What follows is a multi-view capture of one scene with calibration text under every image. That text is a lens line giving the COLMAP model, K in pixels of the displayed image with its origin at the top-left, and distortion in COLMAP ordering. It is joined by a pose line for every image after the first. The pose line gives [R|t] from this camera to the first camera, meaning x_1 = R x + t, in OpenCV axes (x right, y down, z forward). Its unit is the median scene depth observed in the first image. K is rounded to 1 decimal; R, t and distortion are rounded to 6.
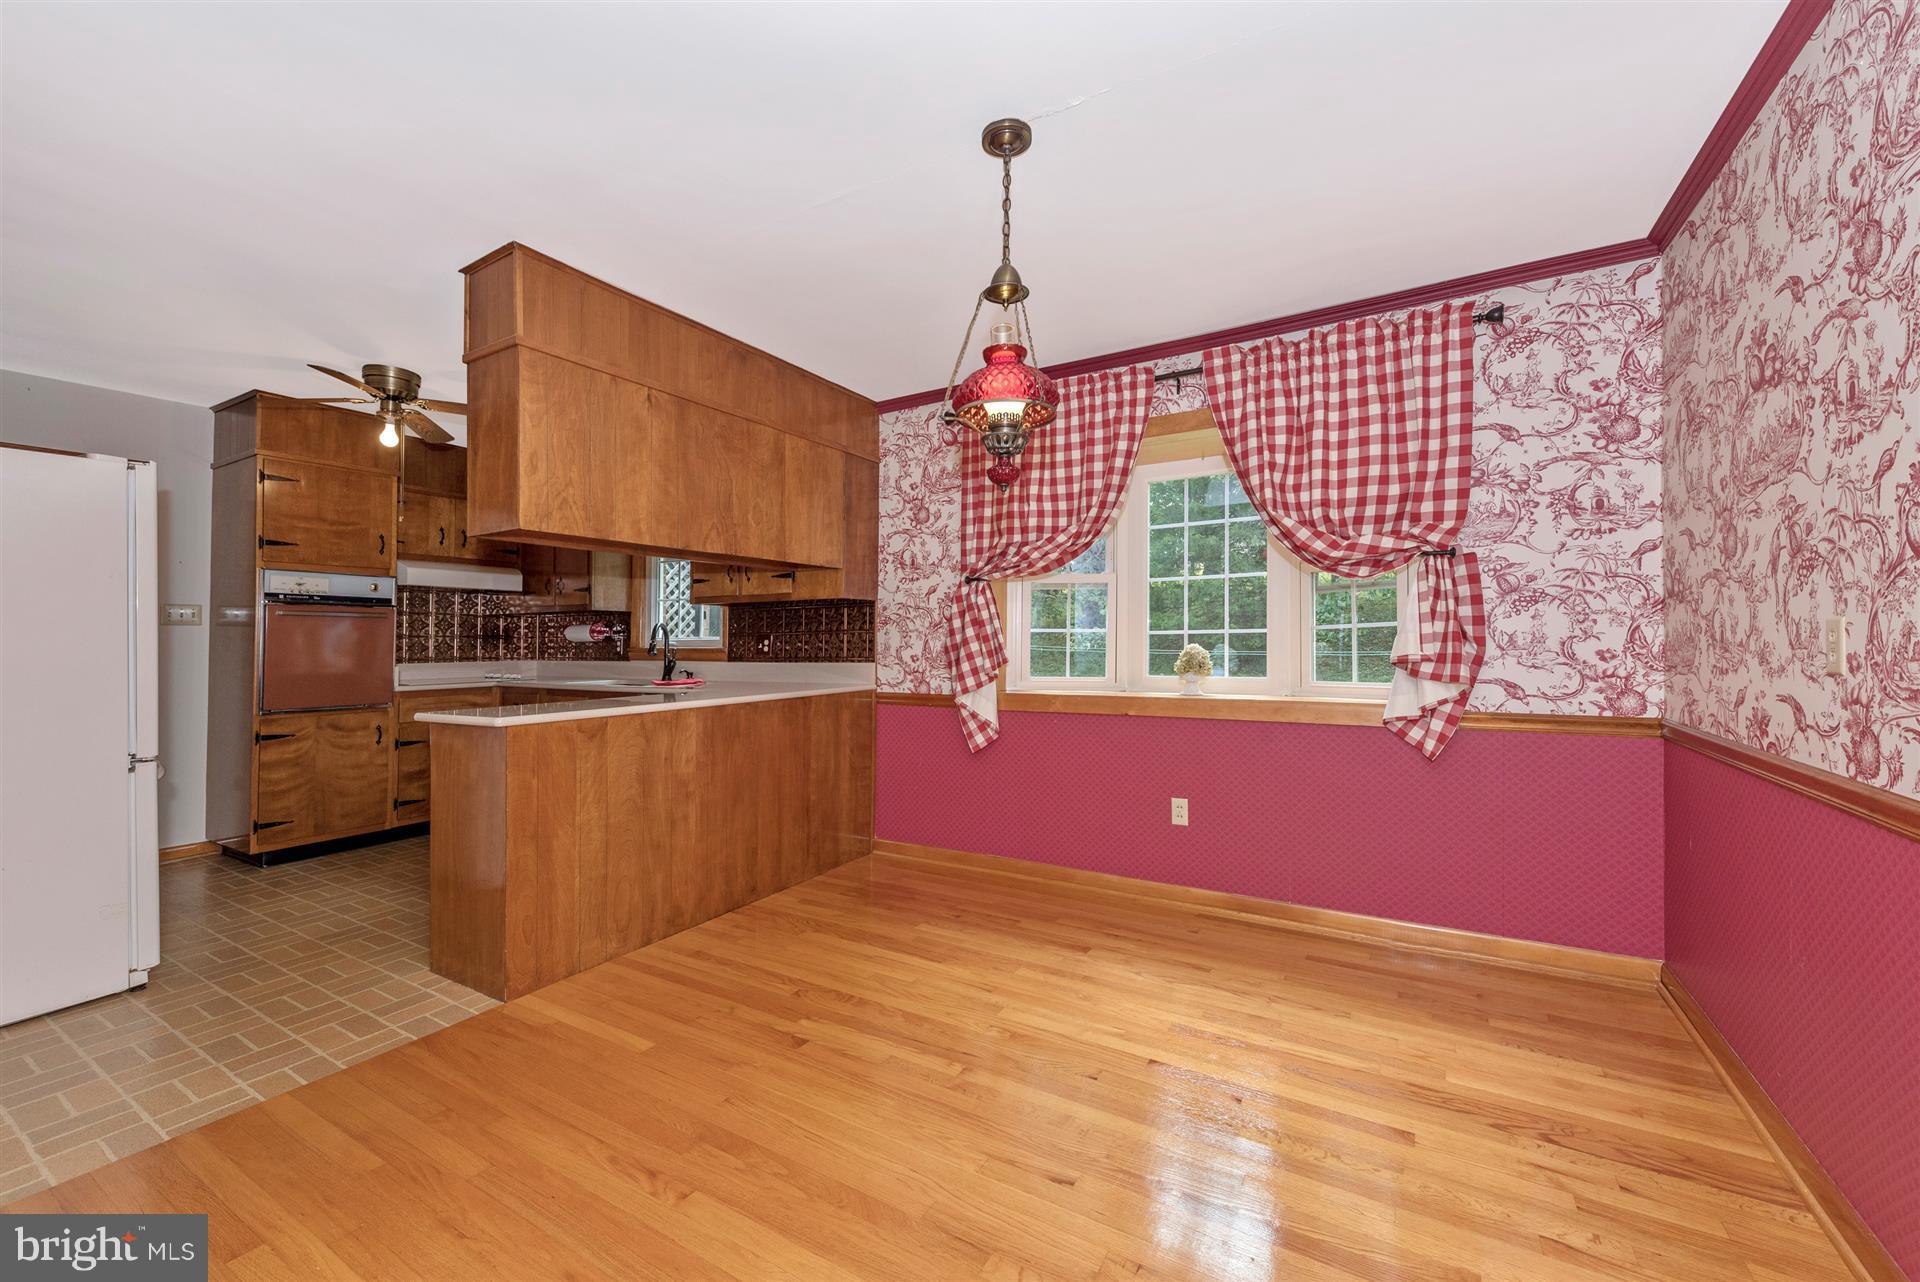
lens RADIAL K [[766.7, 0, 950.6], [0, 766.7, 626.8], [0, 0, 1]] dist [0.014168, -0.004054]
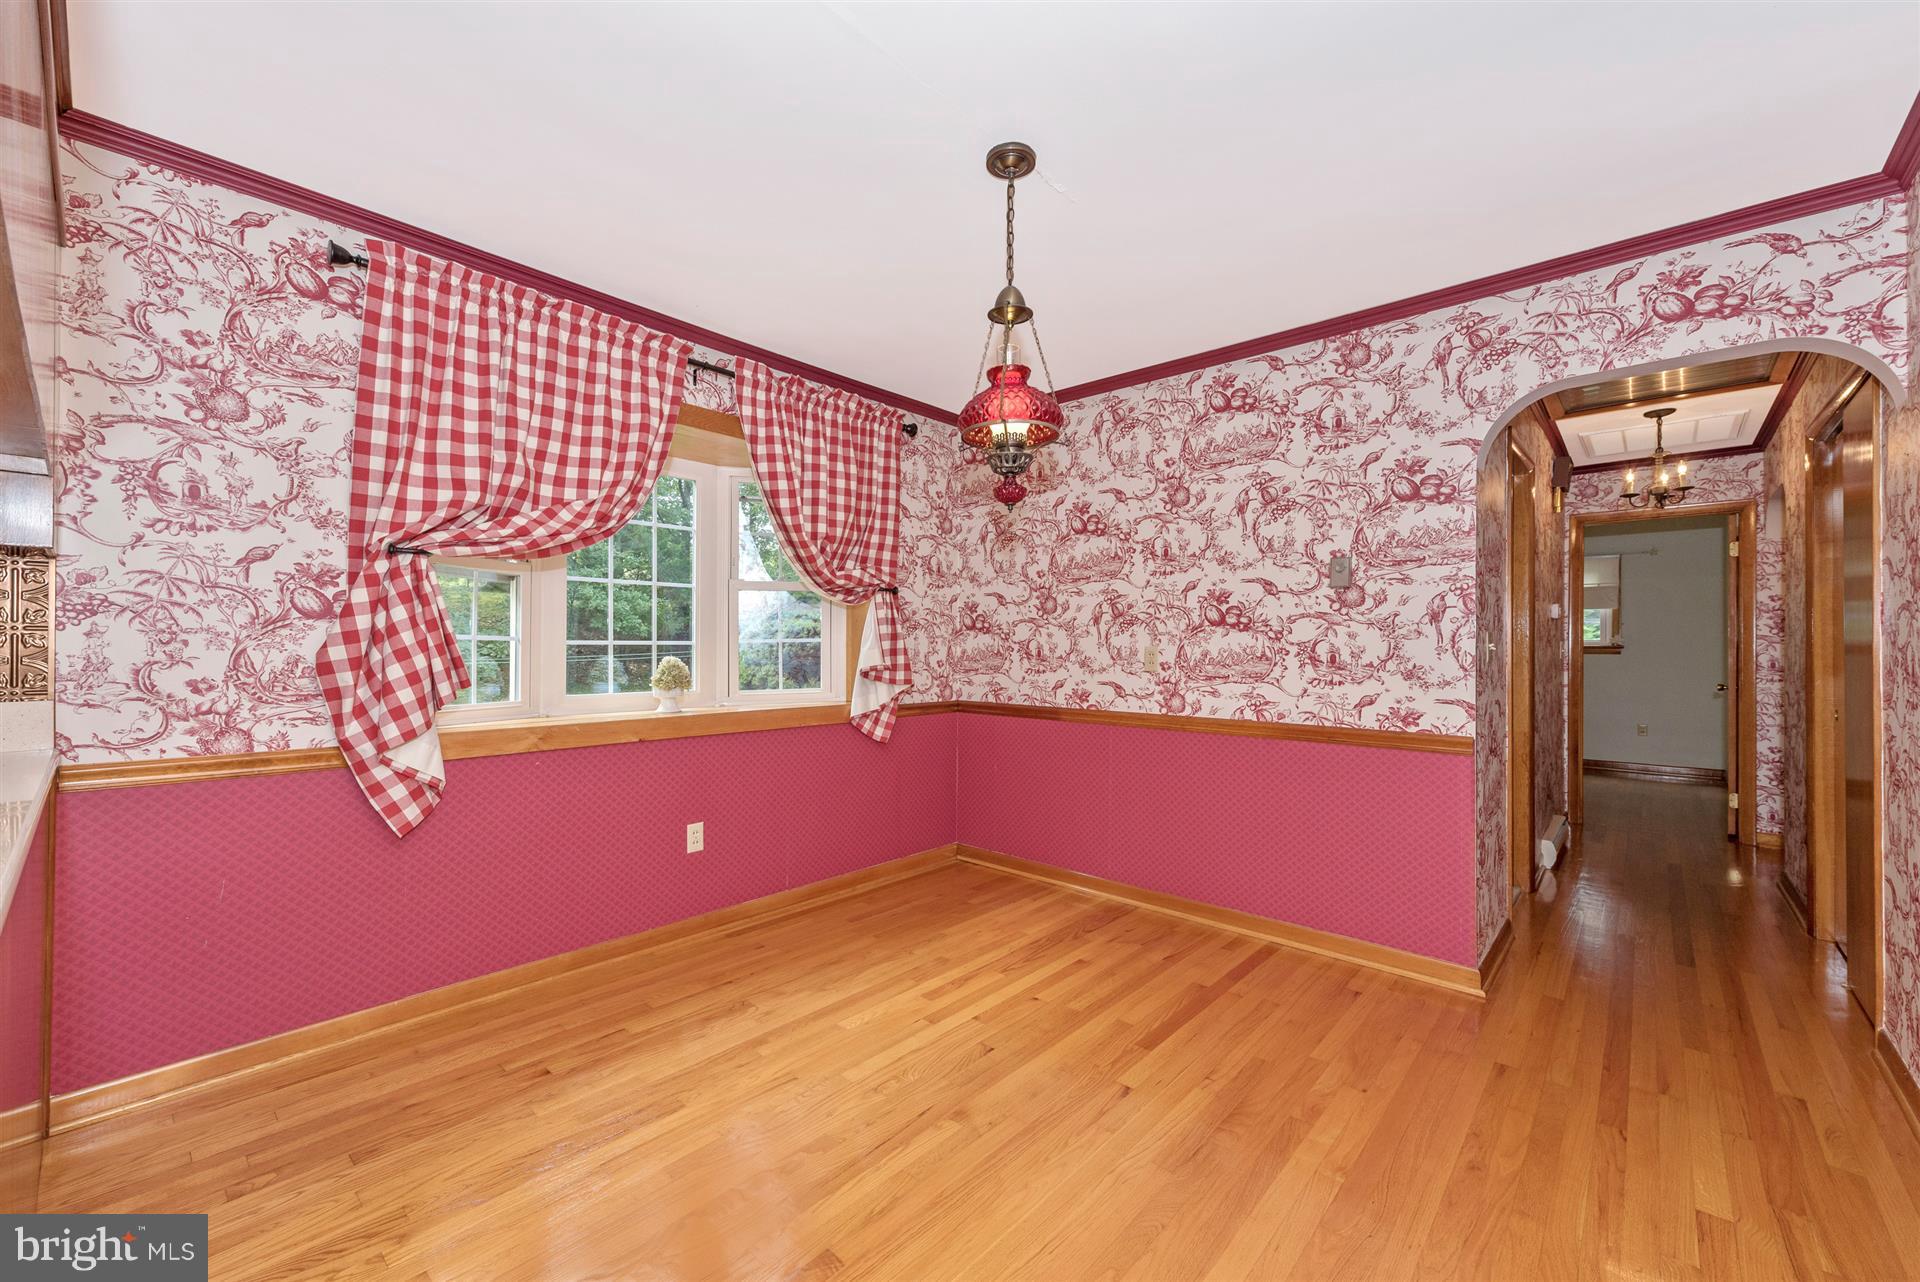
lens RADIAL K [[766.7, 0, 971.3], [0, 766.7, 647.2], [0, 0, 1]] dist [0.014168, -0.004054]
pose [[0.176489, 0.011270, 0.984238, -0.629835], [-0.024476, 0.999675, -0.007058, 0.010352], [-0.983998, -0.022845, 0.176708, 0.578775]]
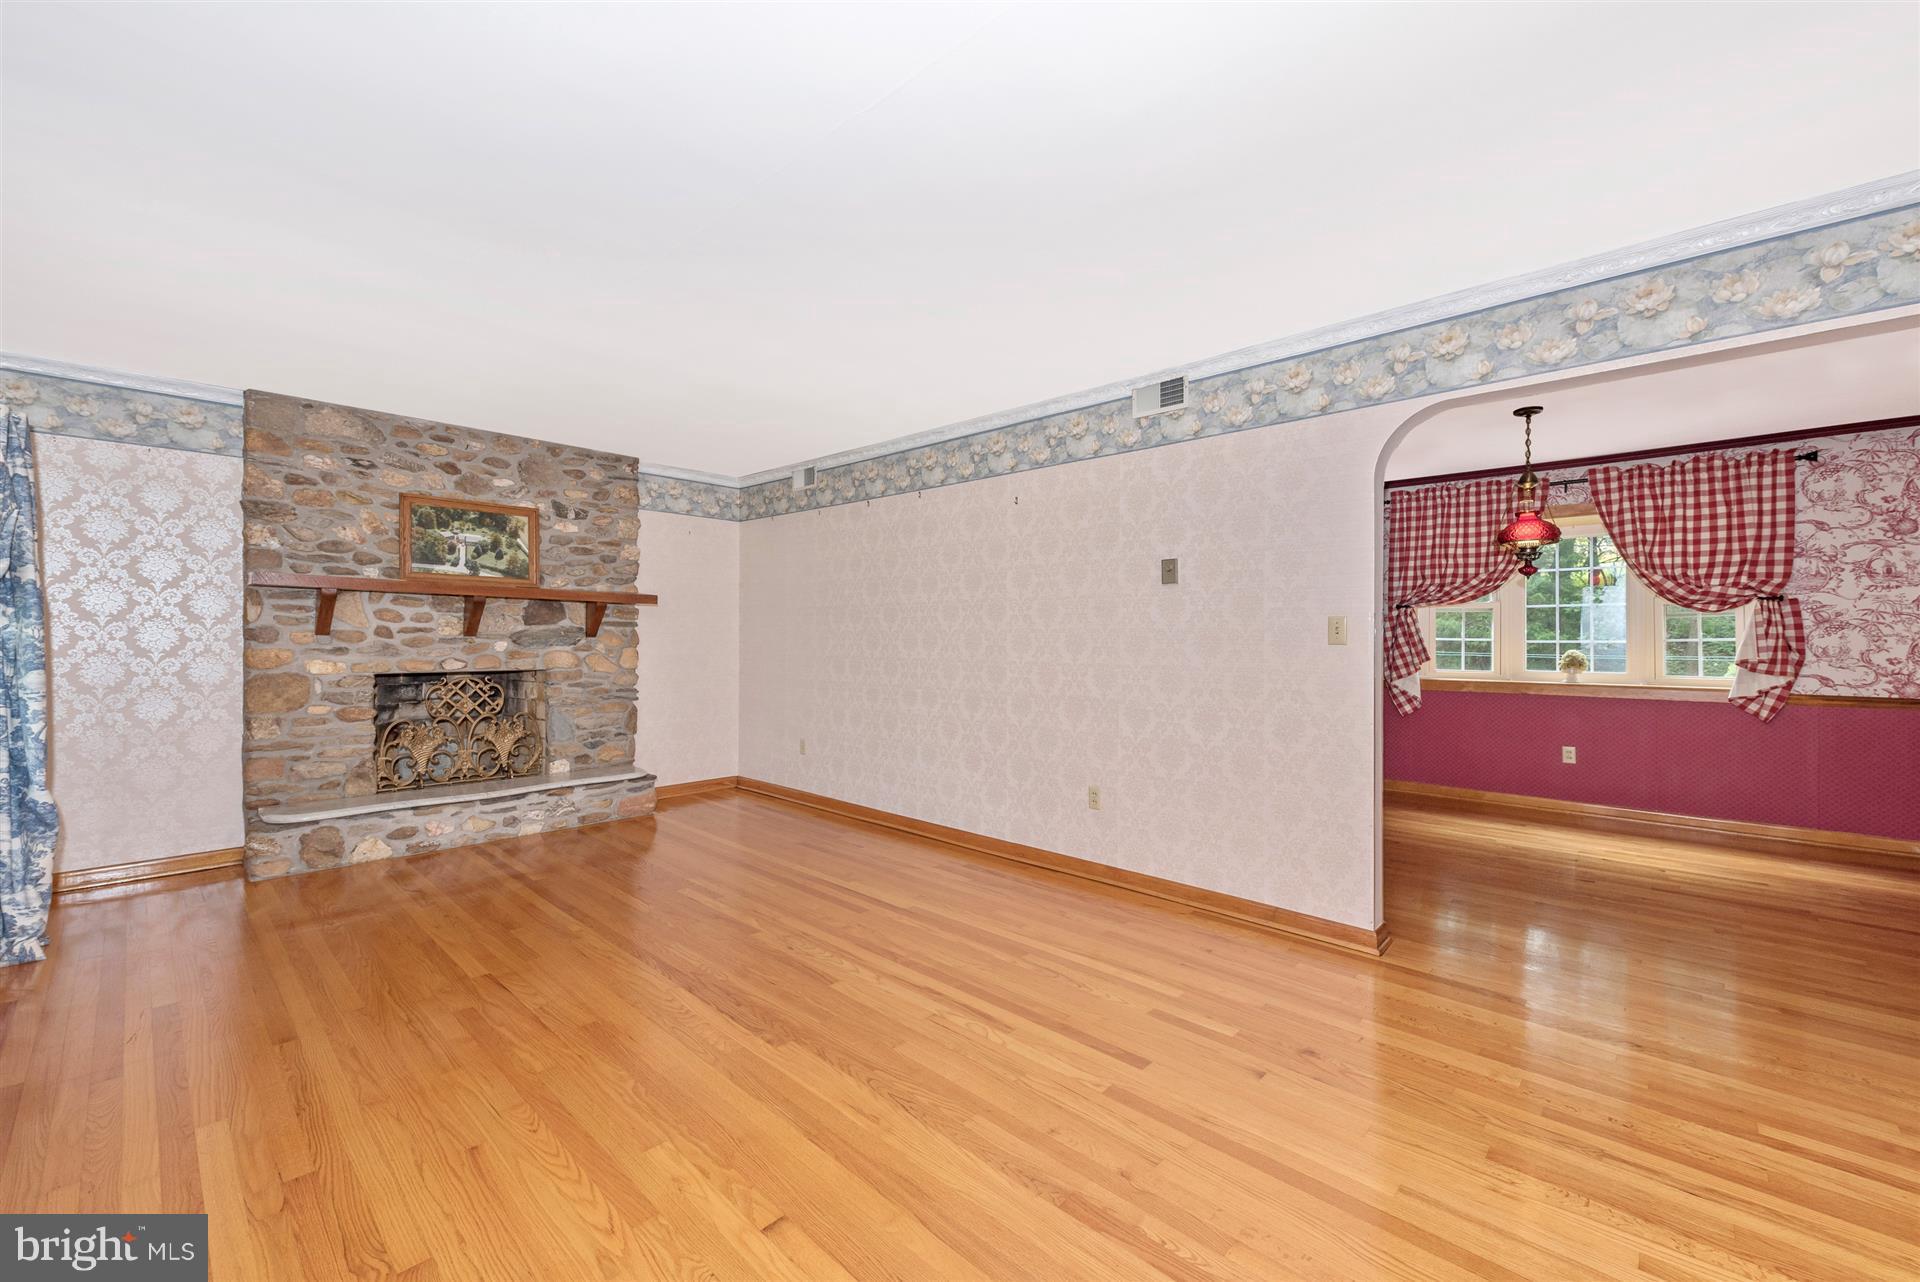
lens RADIAL K [[766.7, 0, 938.4], [0, 766.7, 615.2], [0, 0, 1]] dist [0.014168, -0.004054]
pose [[0.974099, 0.003857, -0.226091, -0.697286], [-0.005731, 0.999954, -0.007630, -0.033902], [0.226051, 0.008728, 0.974076, -0.978402]]
